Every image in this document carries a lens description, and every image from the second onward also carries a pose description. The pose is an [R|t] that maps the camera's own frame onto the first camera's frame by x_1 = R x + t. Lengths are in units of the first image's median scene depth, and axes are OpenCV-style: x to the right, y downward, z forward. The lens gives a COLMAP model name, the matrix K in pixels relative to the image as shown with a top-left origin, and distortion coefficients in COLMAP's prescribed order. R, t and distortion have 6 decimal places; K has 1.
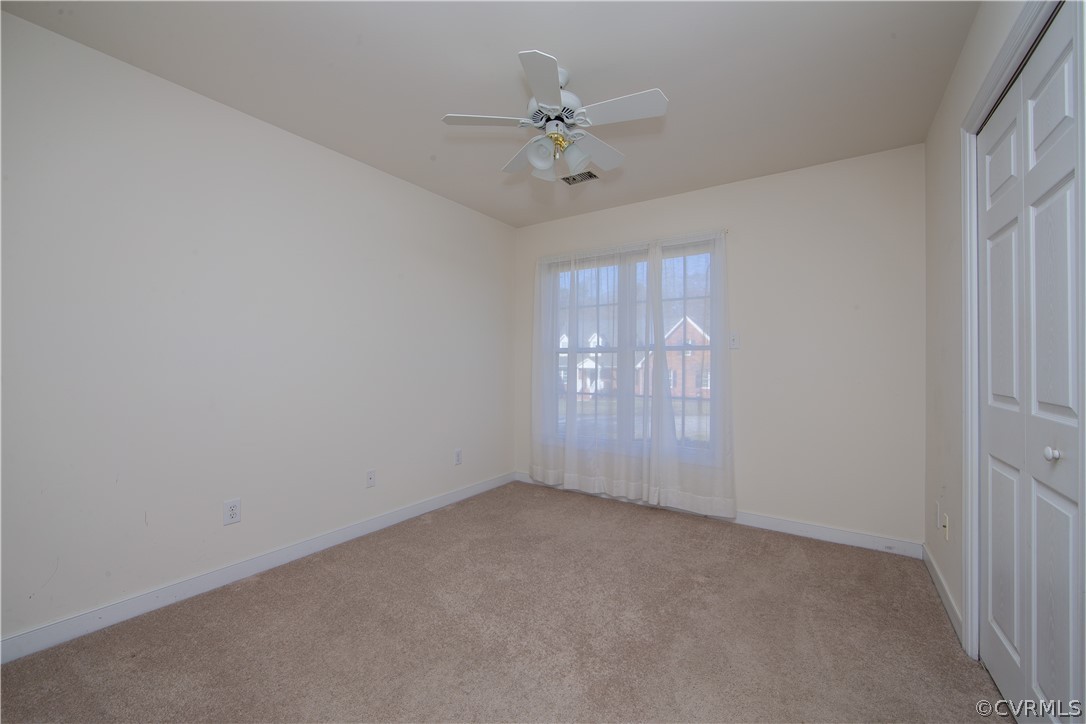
lens RADIAL K [[438.8, 0, 538.1], [0, 438.8, 360.6], [0, 0, 1]] dist [-0.010794, 0.000171]
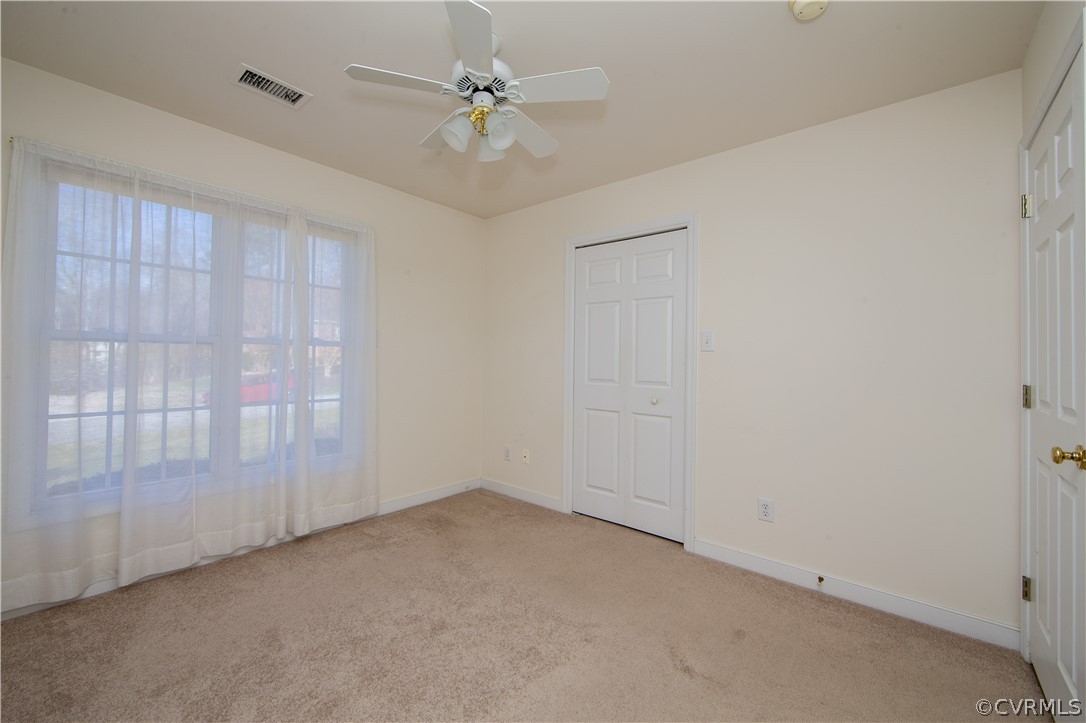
lens RADIAL K [[431.5, 0, 560.6], [0, 431.5, 347.0], [0, 0, 1]] dist [-0.001987, -0.000071]
pose [[0.097740, 0.022533, 0.994957, -0.483437], [-0.021093, 0.999566, -0.020566, -0.012679], [-0.994988, -0.018976, 0.098173, 0.444345]]
